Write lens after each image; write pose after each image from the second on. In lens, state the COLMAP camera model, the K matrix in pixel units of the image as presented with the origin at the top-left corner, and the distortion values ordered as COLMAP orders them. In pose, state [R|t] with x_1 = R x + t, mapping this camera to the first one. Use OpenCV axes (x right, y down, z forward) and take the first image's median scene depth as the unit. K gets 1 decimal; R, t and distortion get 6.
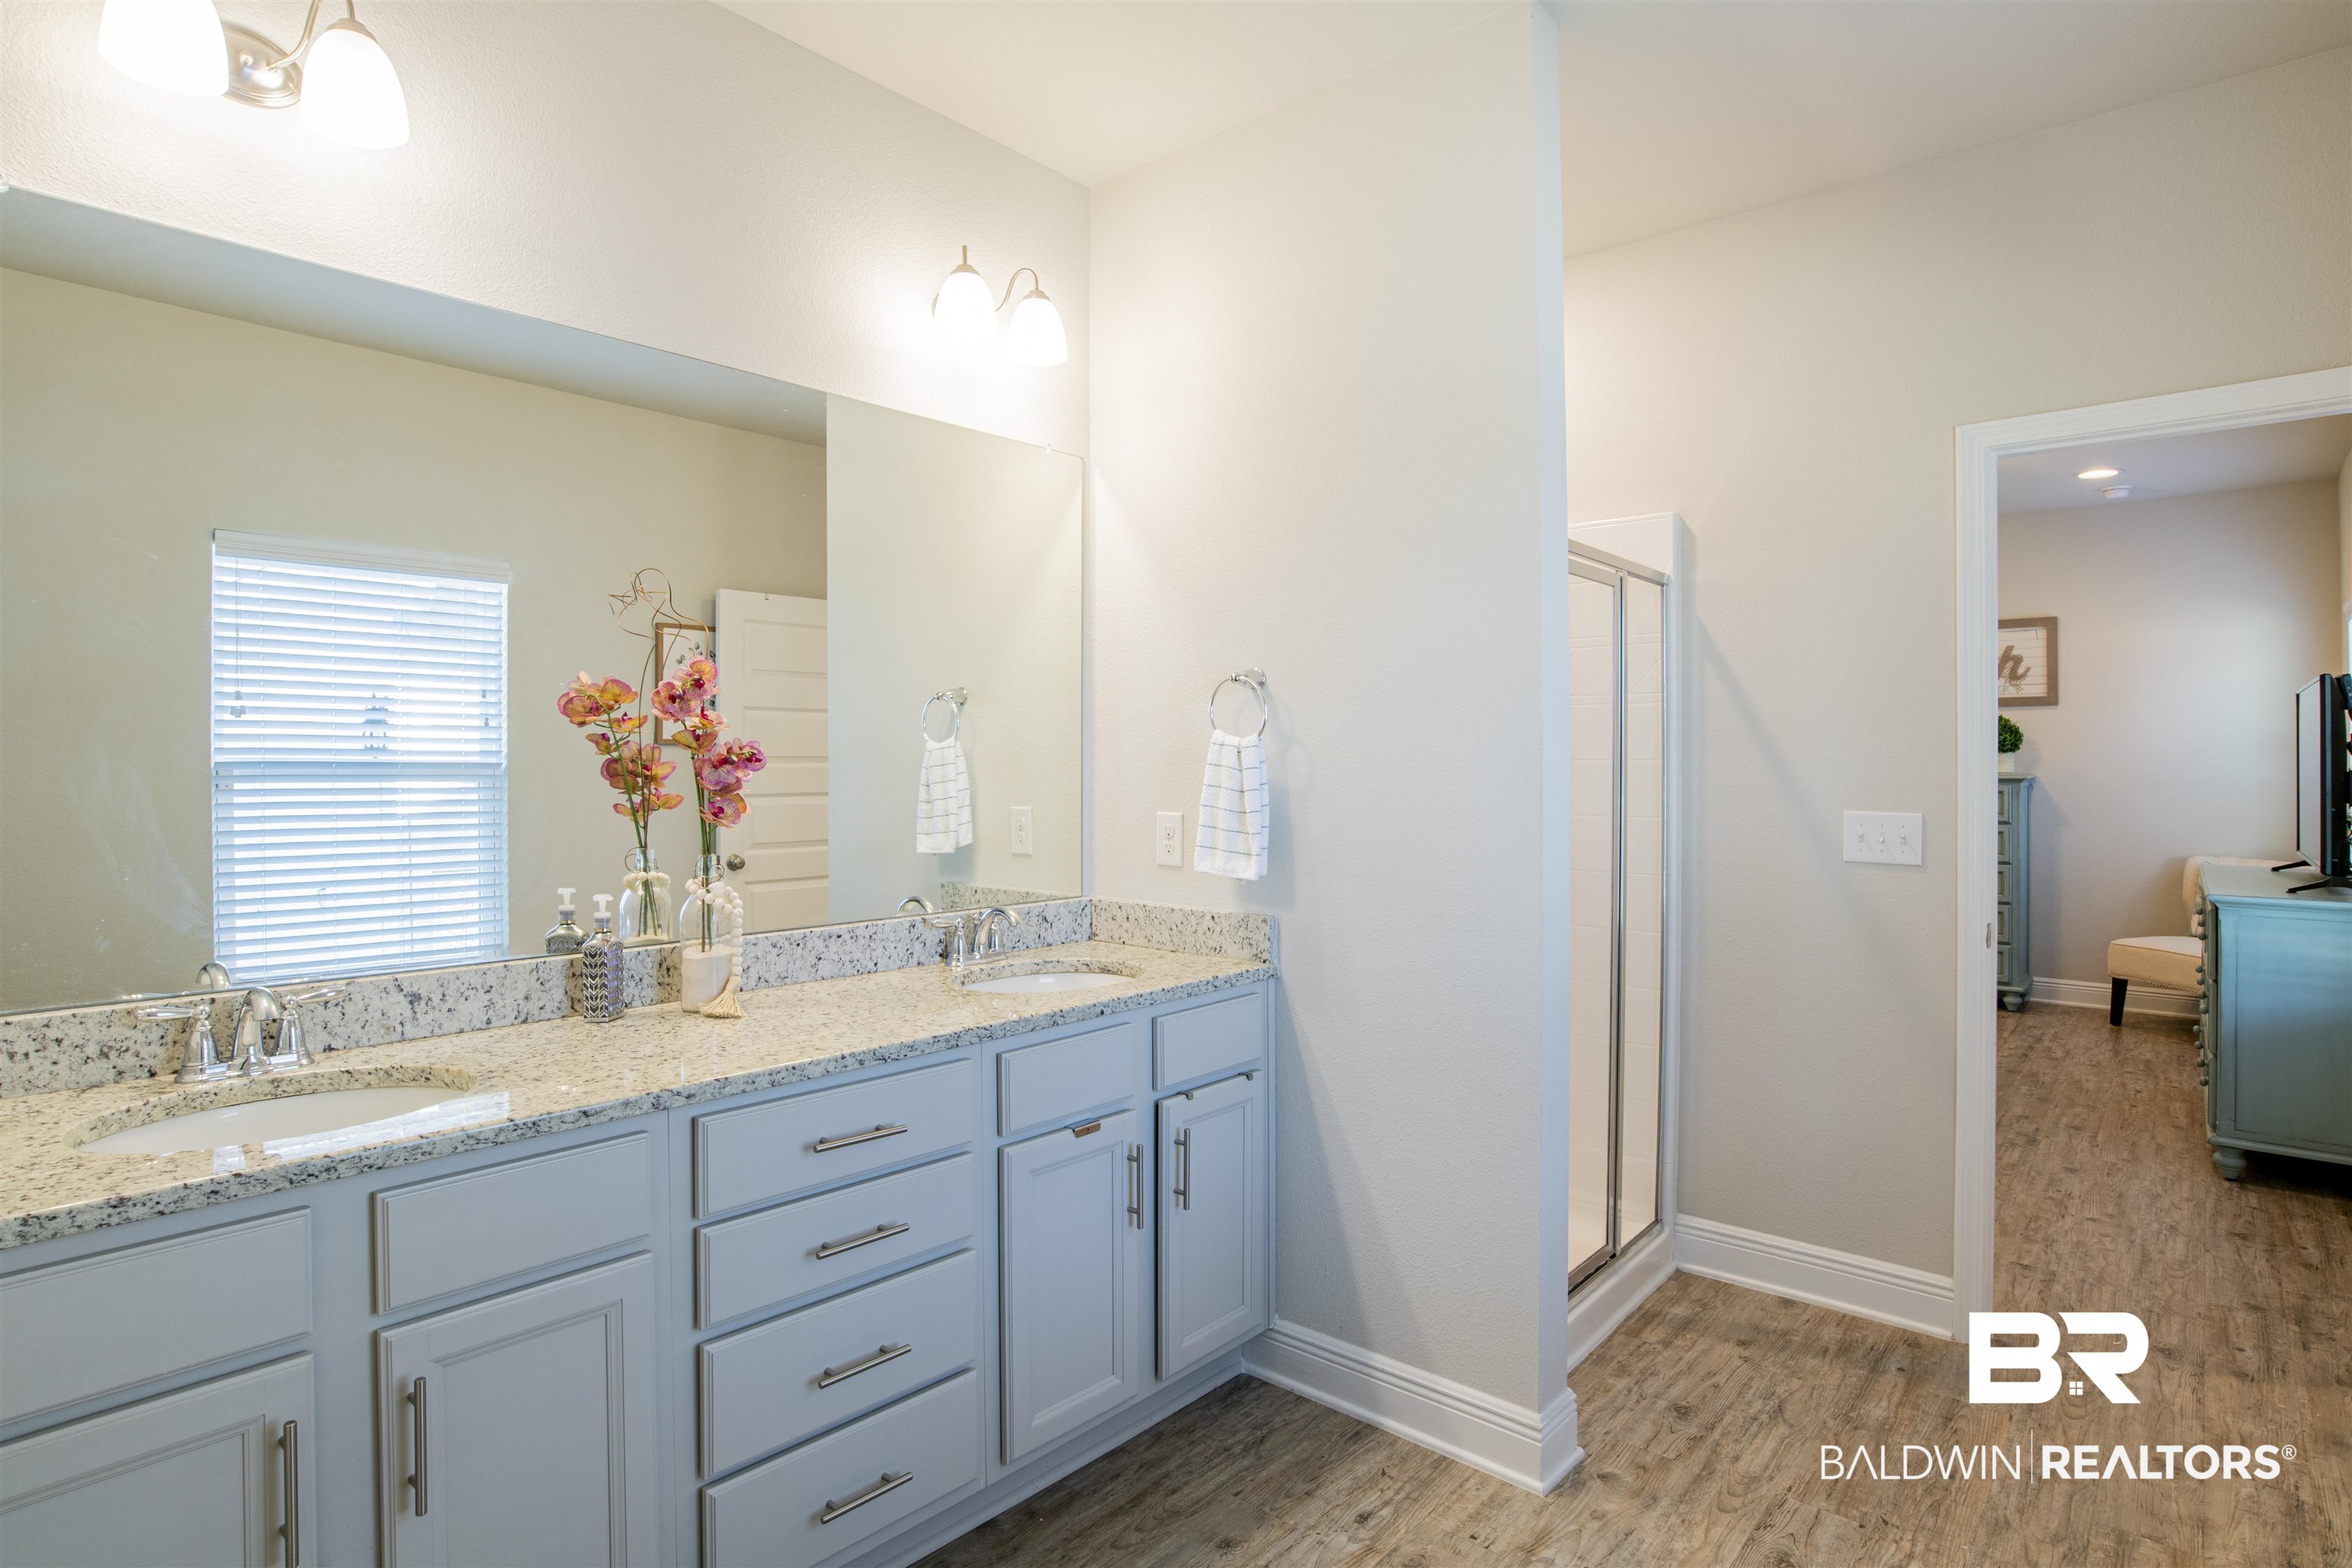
lens RADIAL K [[1208.7, 0, 1174.0], [0, 1208.7, 776.7], [0, 0, 1]] dist [-0.054009, 0.016708]
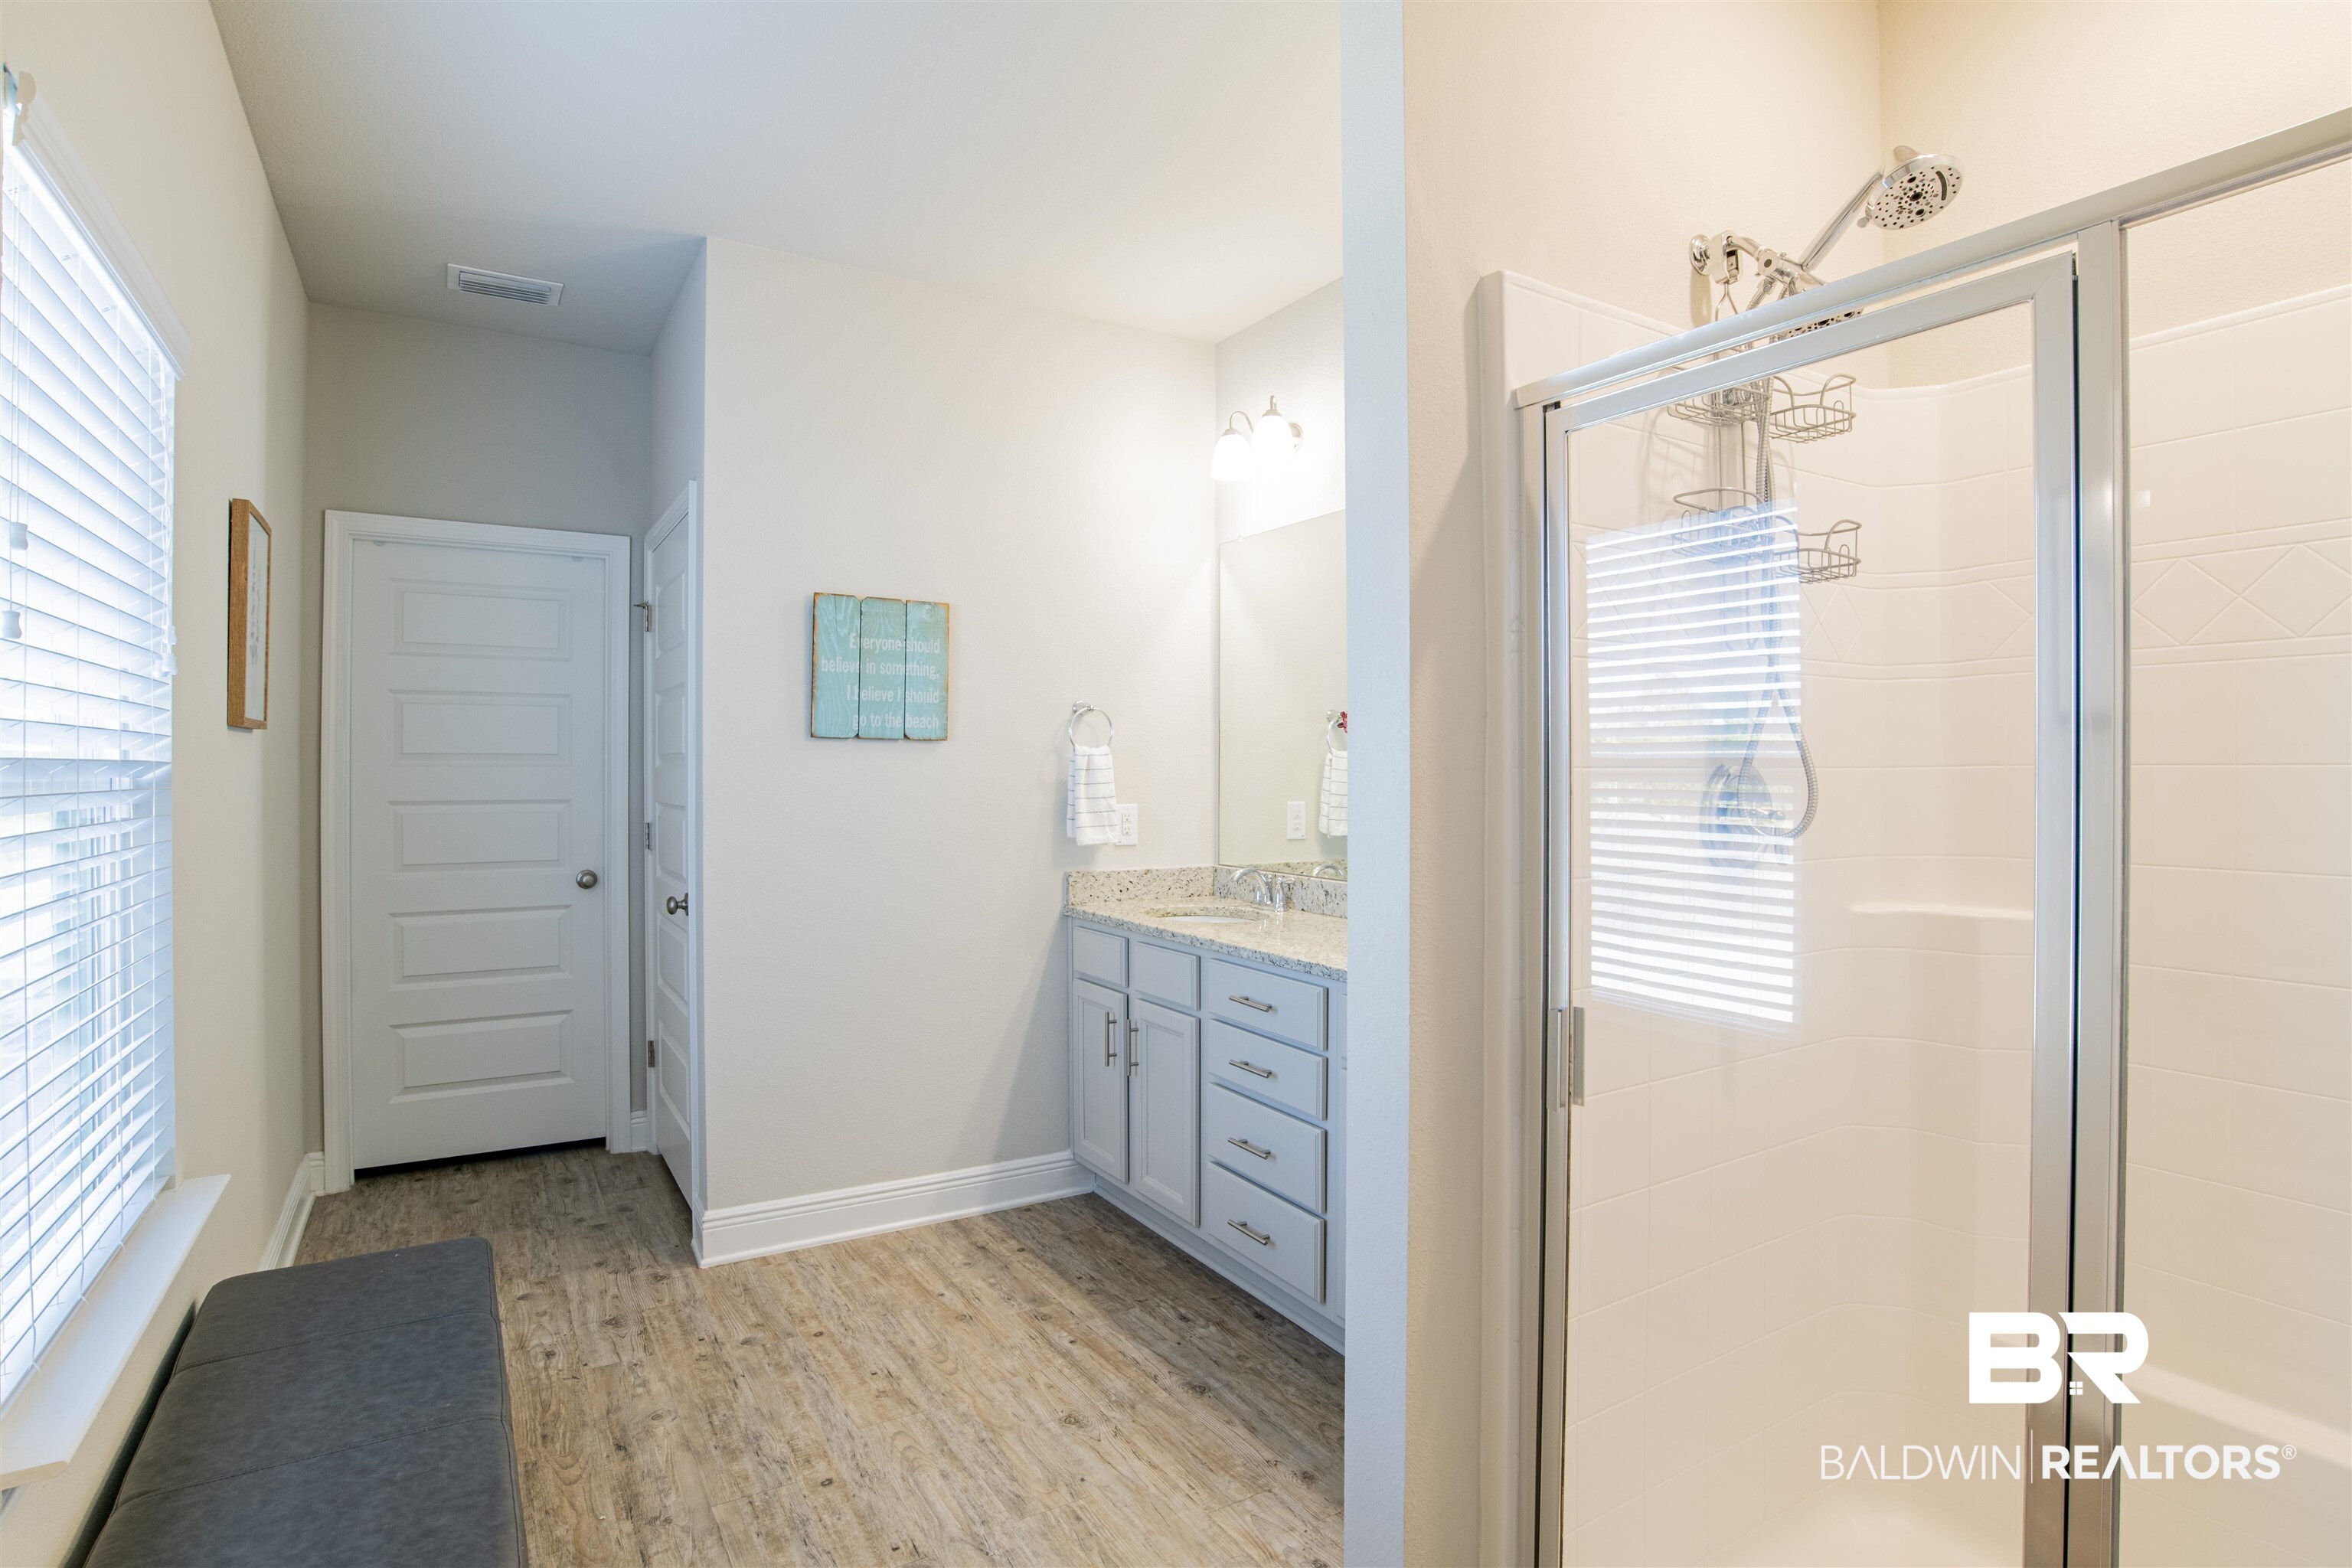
lens RADIAL K [[1208.7, 0, 1172.4], [0, 1208.7, 778.6], [0, 0, 1]] dist [-0.054009, 0.016708]
pose [[-0.333898, 0.006069, -0.942590, 0.655181], [0.010828, 0.999938, 0.002603, -0.001376], [0.942547, -0.009337, -0.333943, 0.739218]]
